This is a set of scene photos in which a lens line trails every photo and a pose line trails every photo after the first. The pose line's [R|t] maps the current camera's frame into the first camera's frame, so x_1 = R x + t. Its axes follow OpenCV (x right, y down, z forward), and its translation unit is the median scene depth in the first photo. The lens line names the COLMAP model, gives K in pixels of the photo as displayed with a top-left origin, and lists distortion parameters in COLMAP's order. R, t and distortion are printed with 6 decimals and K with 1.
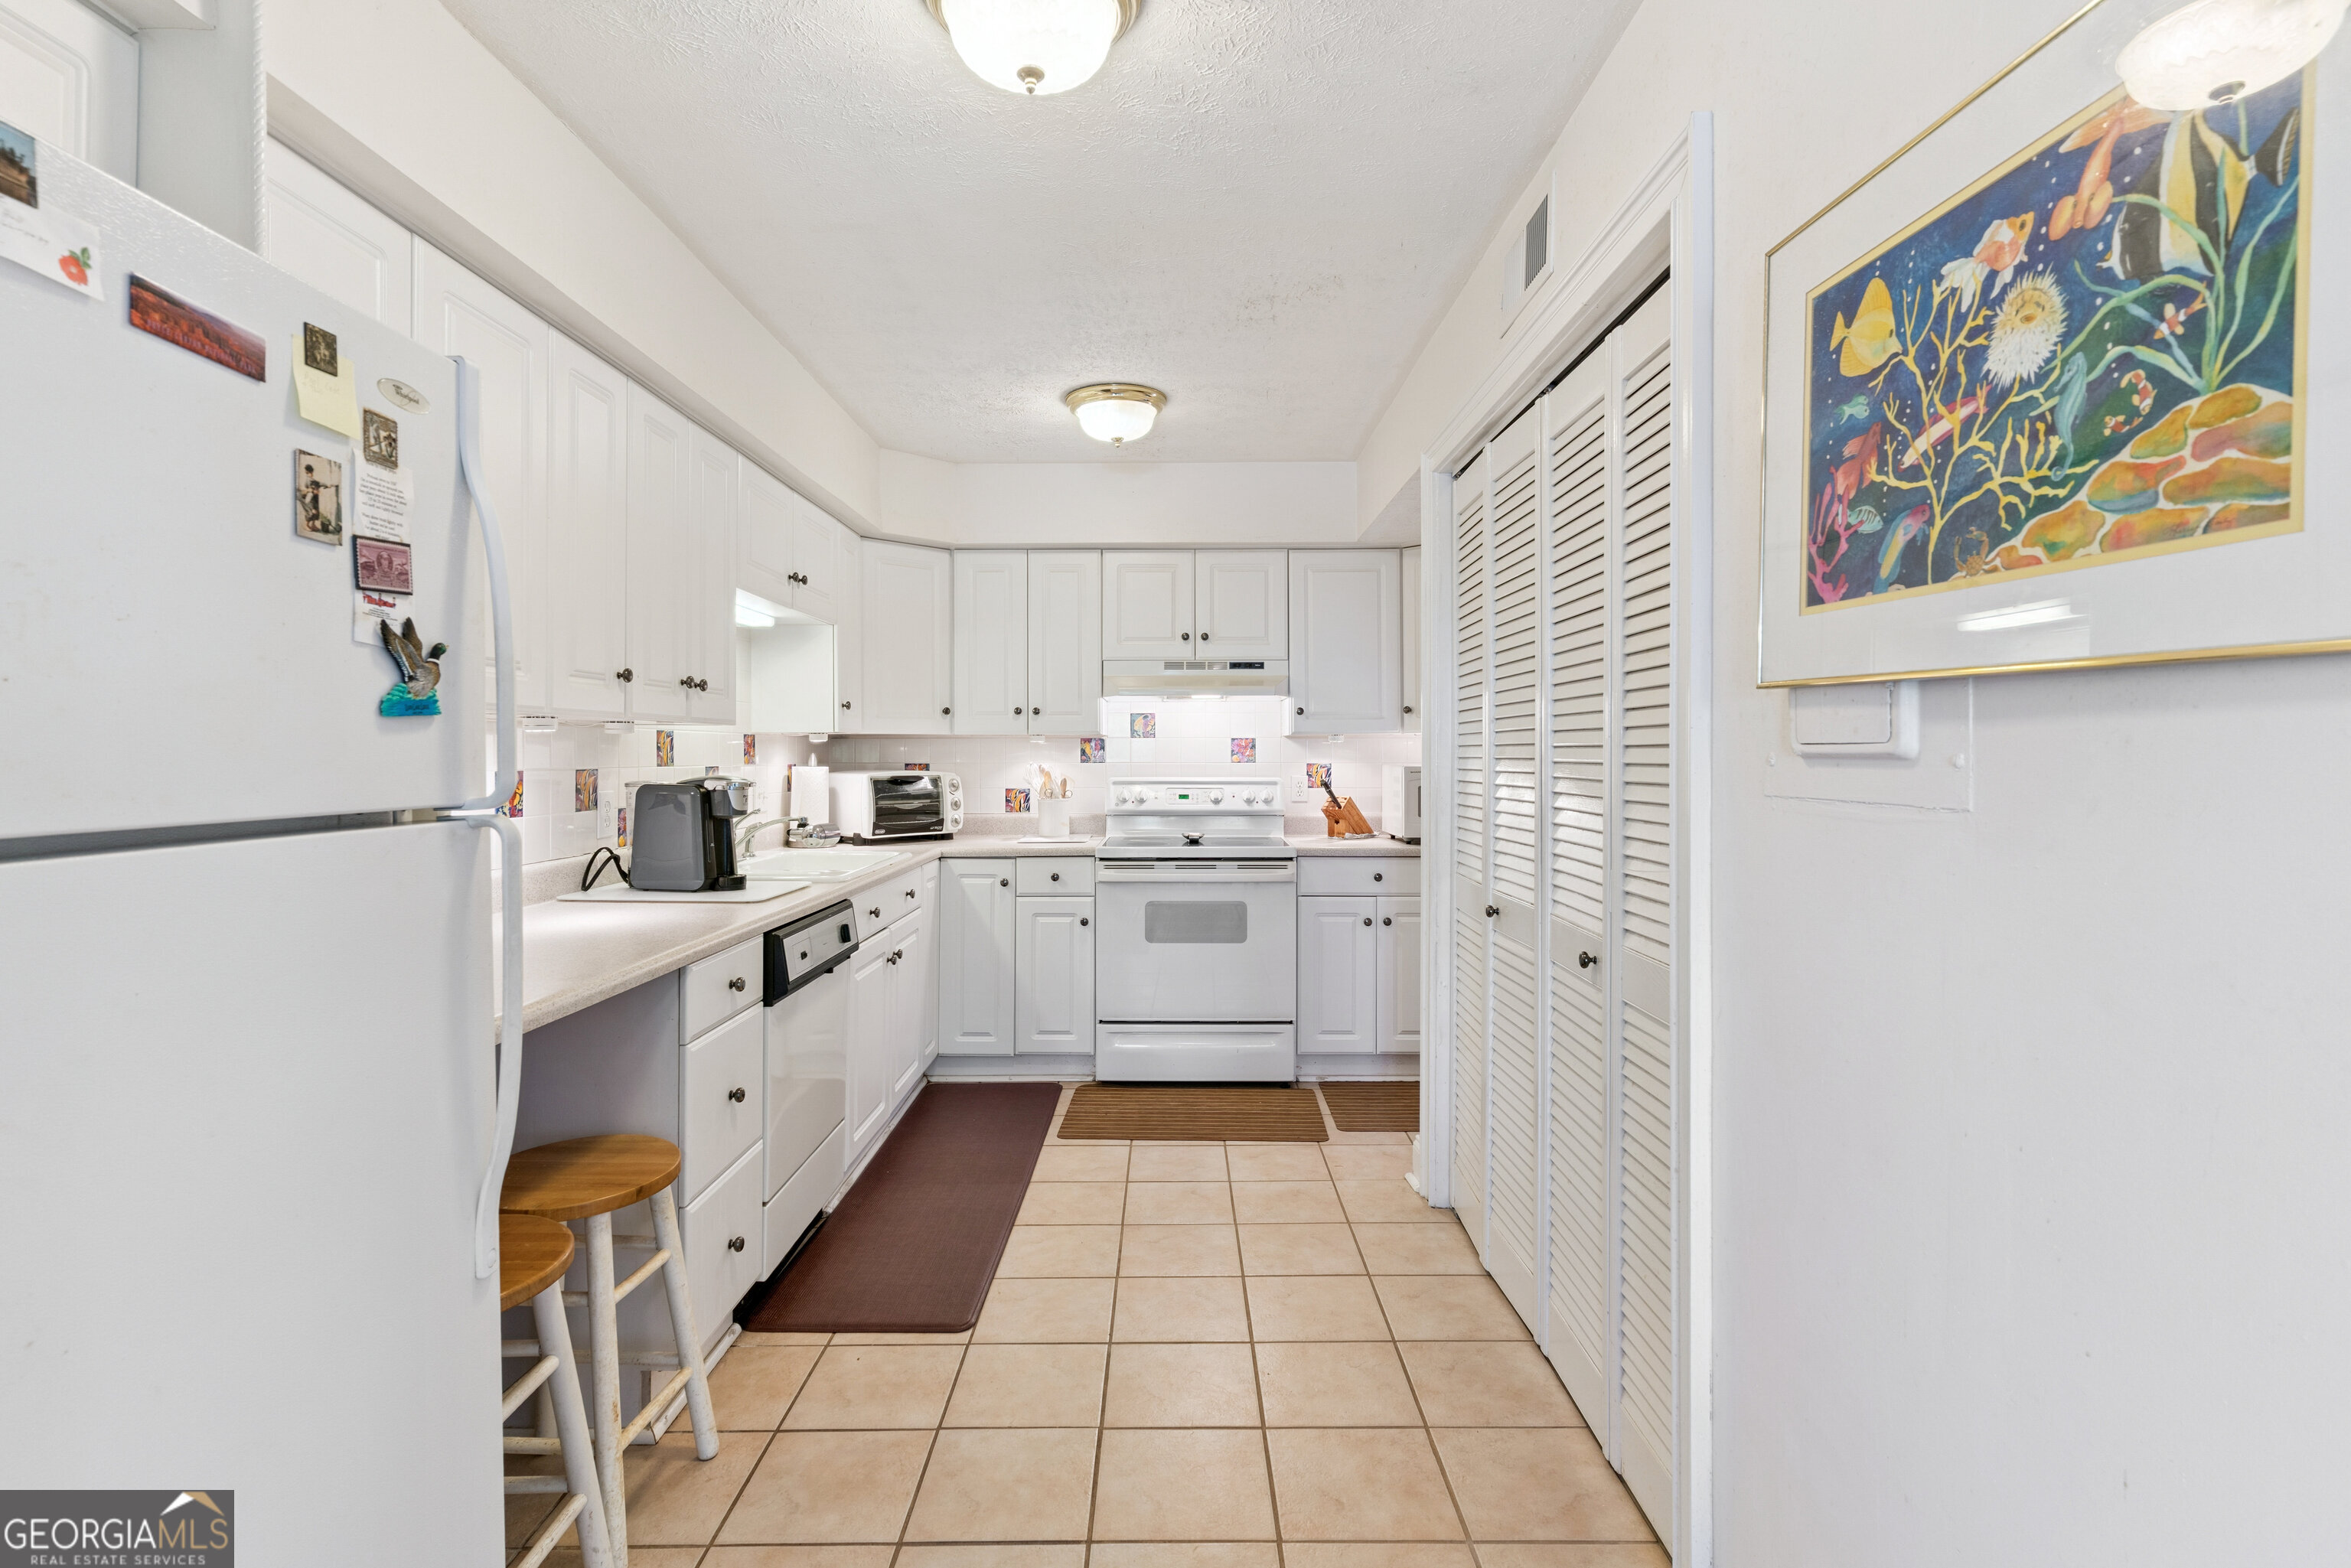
lens RADIAL K [[1122.4, 0, 1165.1], [0, 1122.4, 756.8], [0, 0, 1]] dist [0.000828, 0.000431]
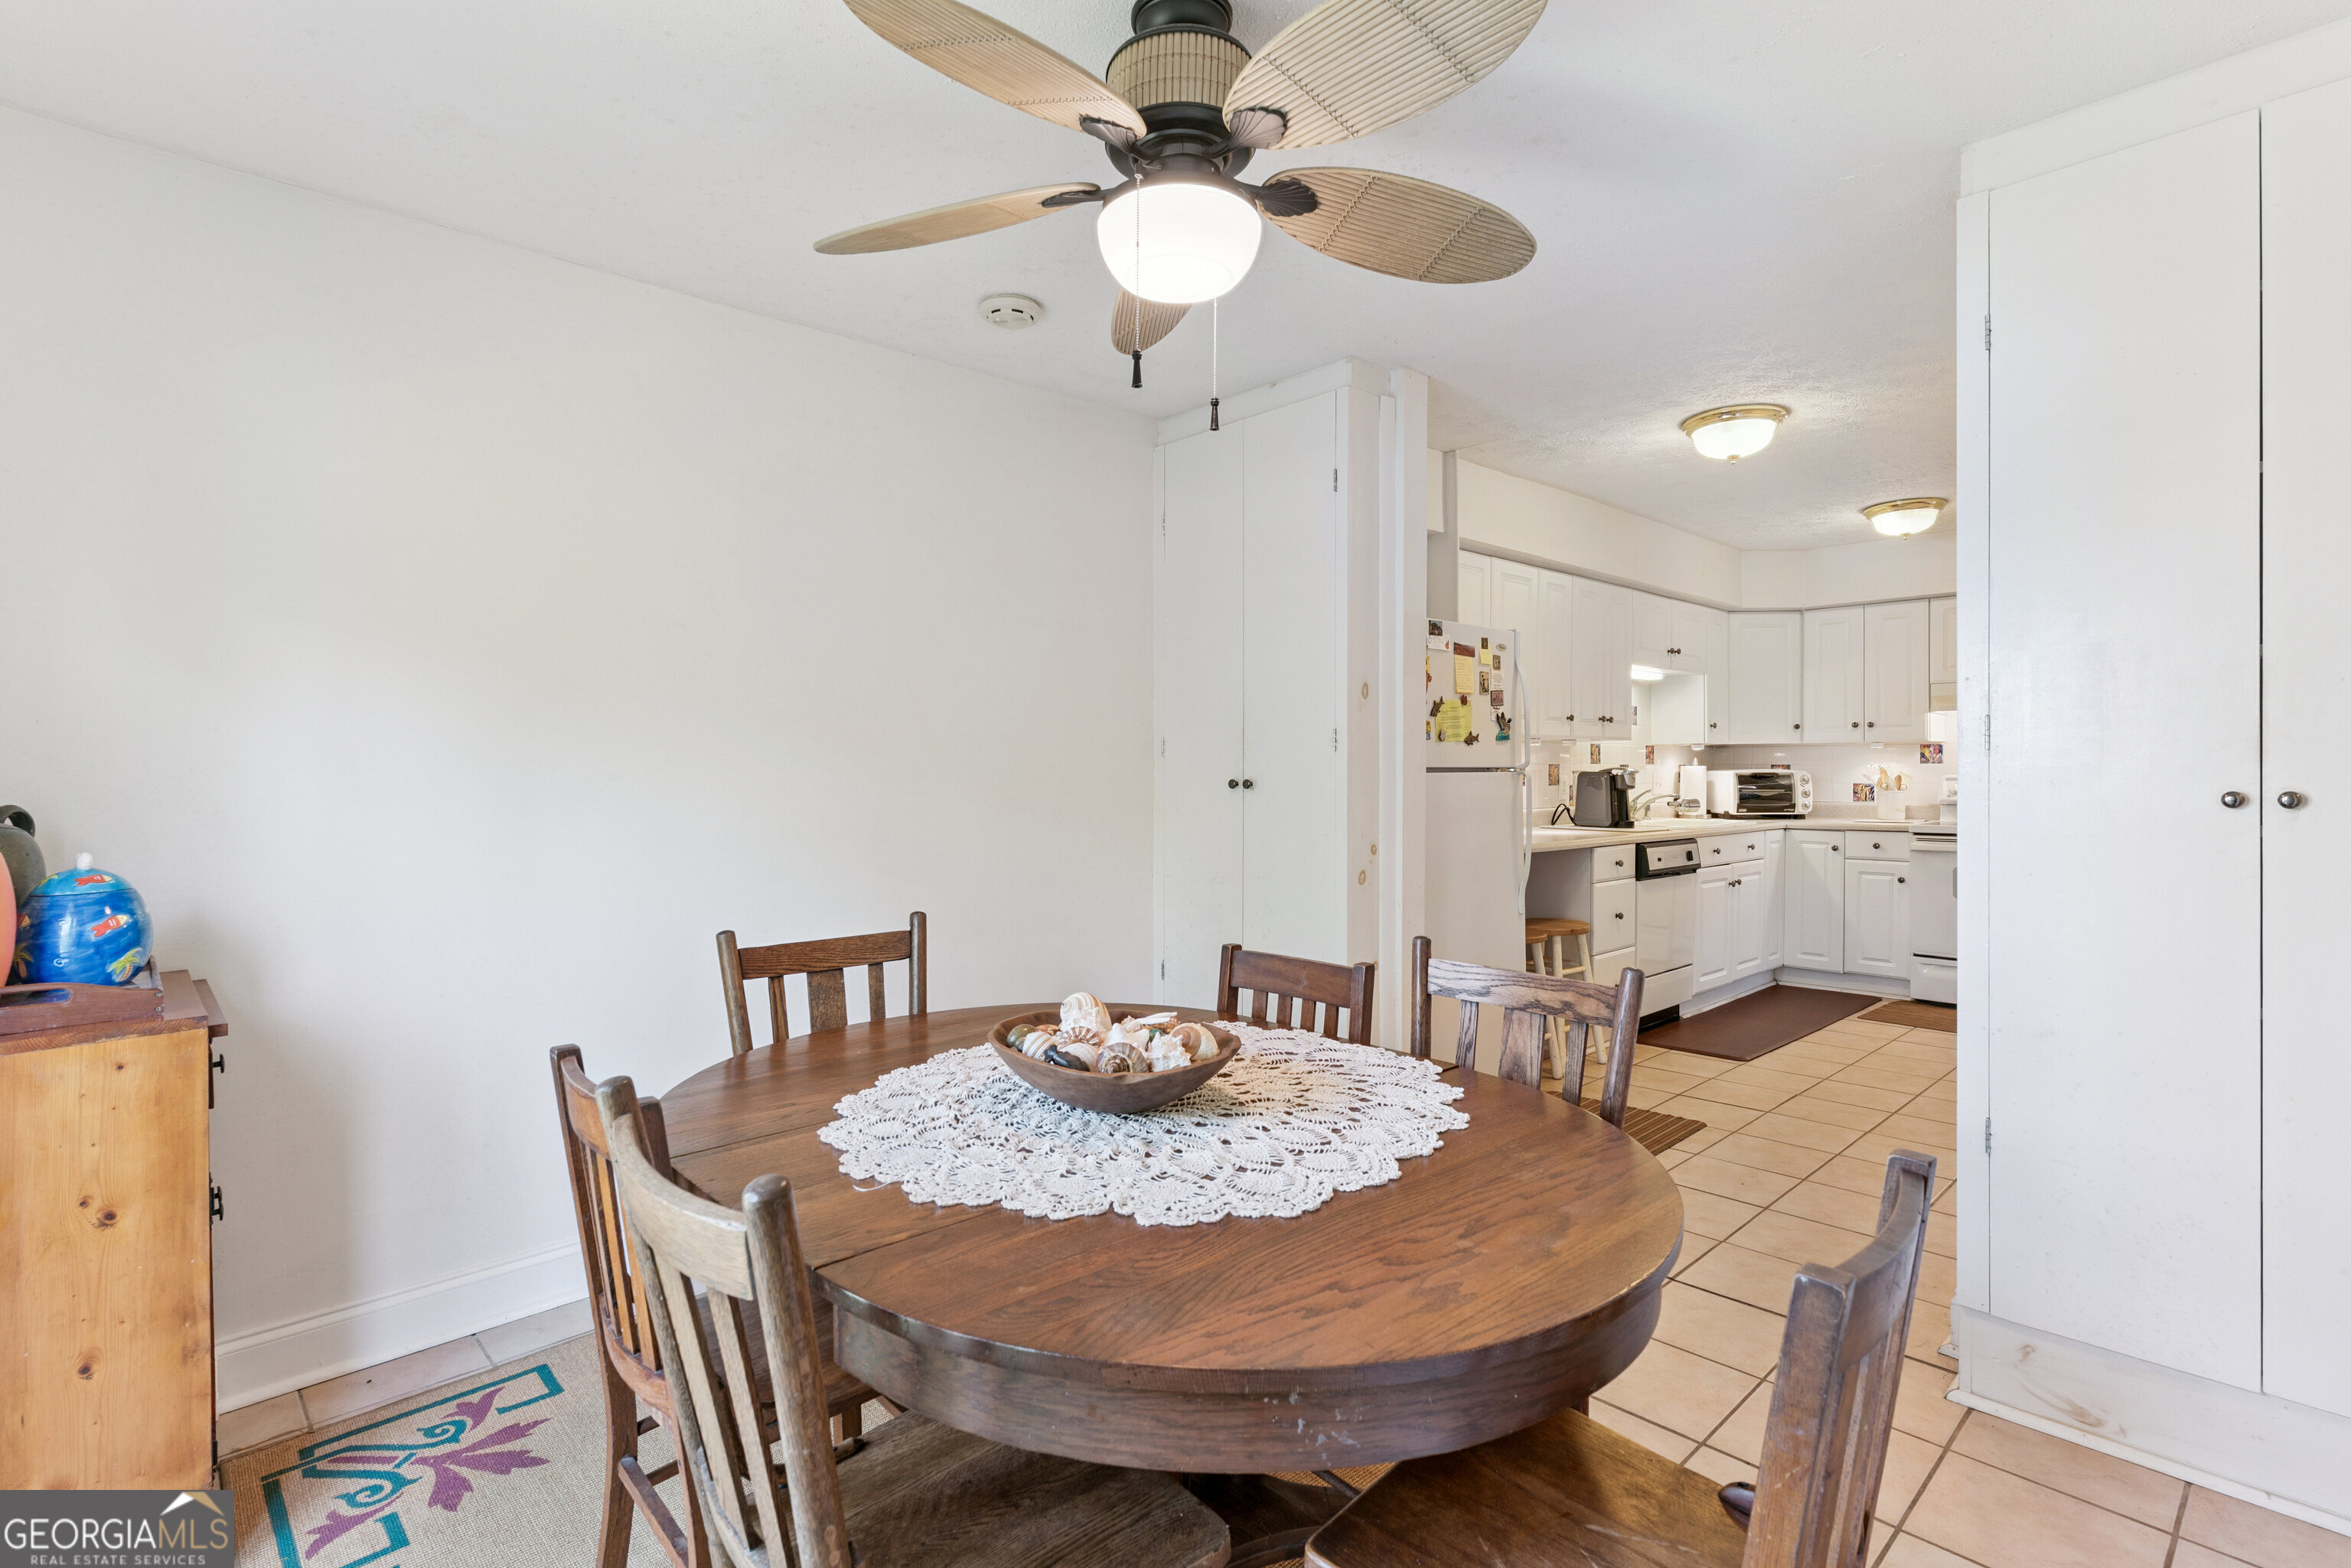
lens RADIAL K [[1121.3, 0, 1175.5], [0, 1121.3, 784.0], [0, 0, 1]] dist [0.019745, 0.000031]
pose [[0.692739, 0.007752, -0.721147, 0.398321], [0.000344, 0.999939, 0.011079, 0.021060], [0.721188, -0.007923, 0.692694, -0.752636]]
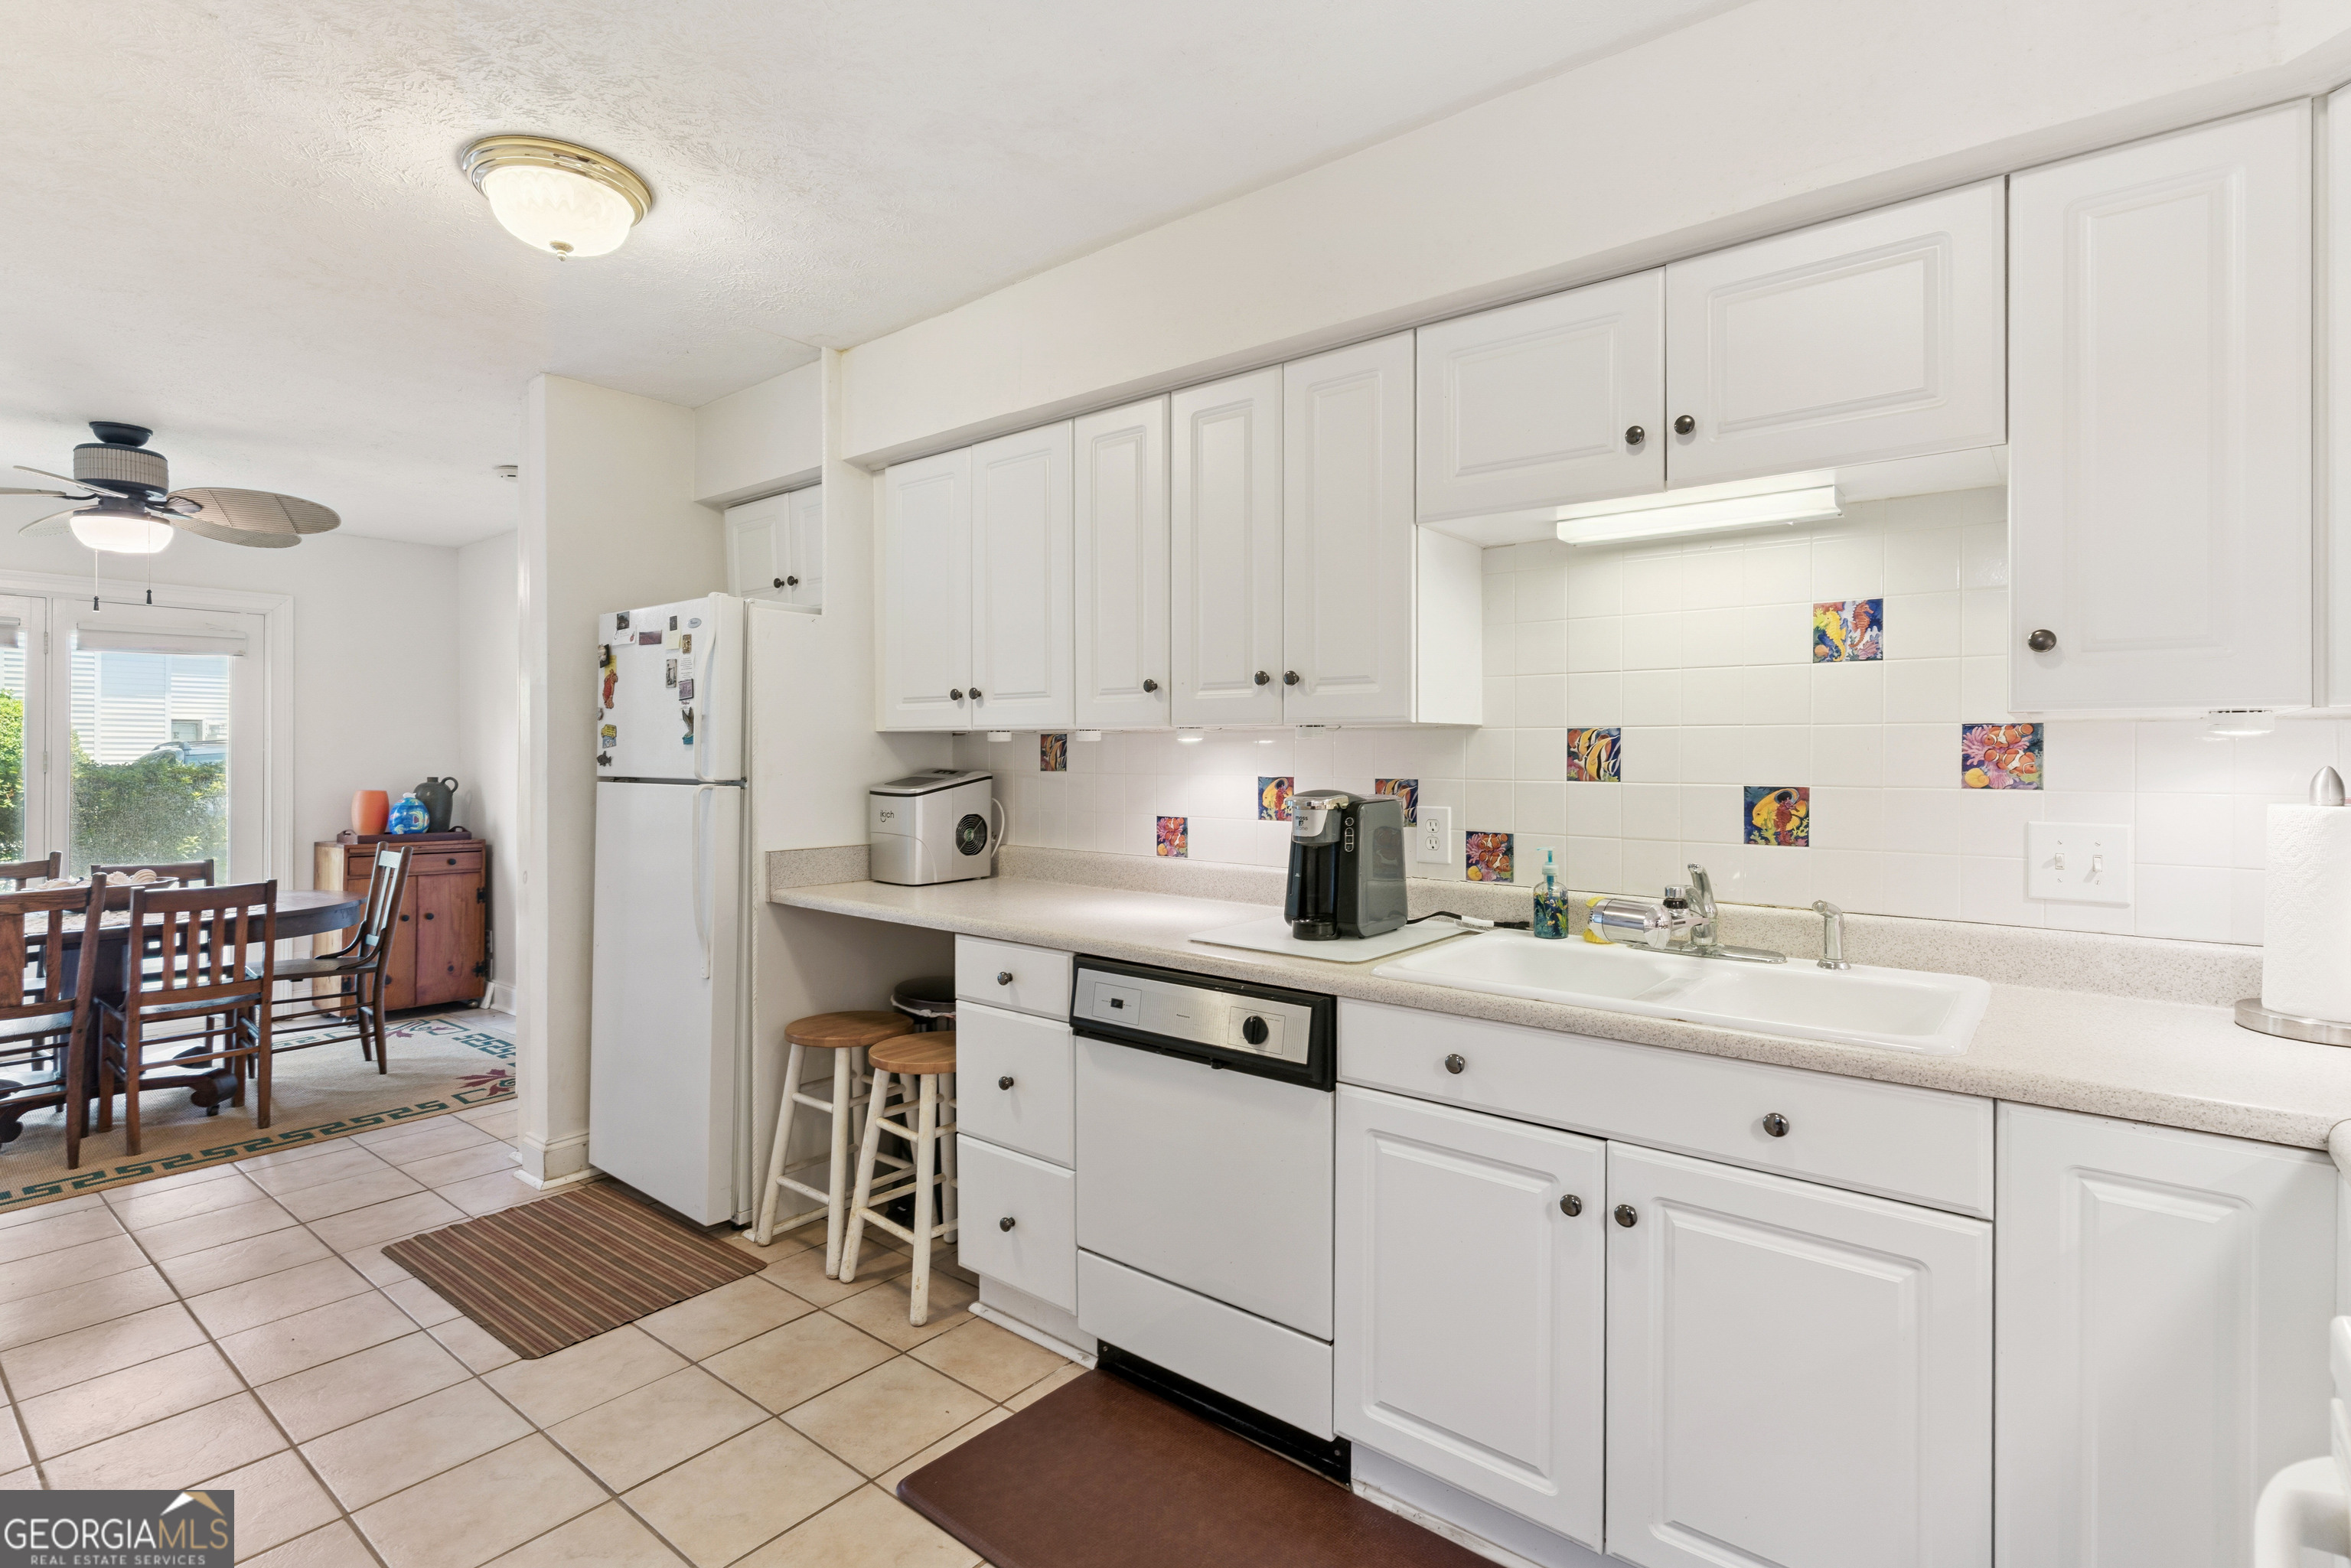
lens RADIAL K [[1122.4, 0, 1165.1], [0, 1122.4, 756.8], [0, 0, 1]] dist [0.000828, 0.000431]
pose [[-0.629142, 0.002455, -0.777286, 0.241901], [-0.000934, 0.999992, 0.003915, -0.006118], [0.777290, 0.003189, -0.629135, 1.252915]]
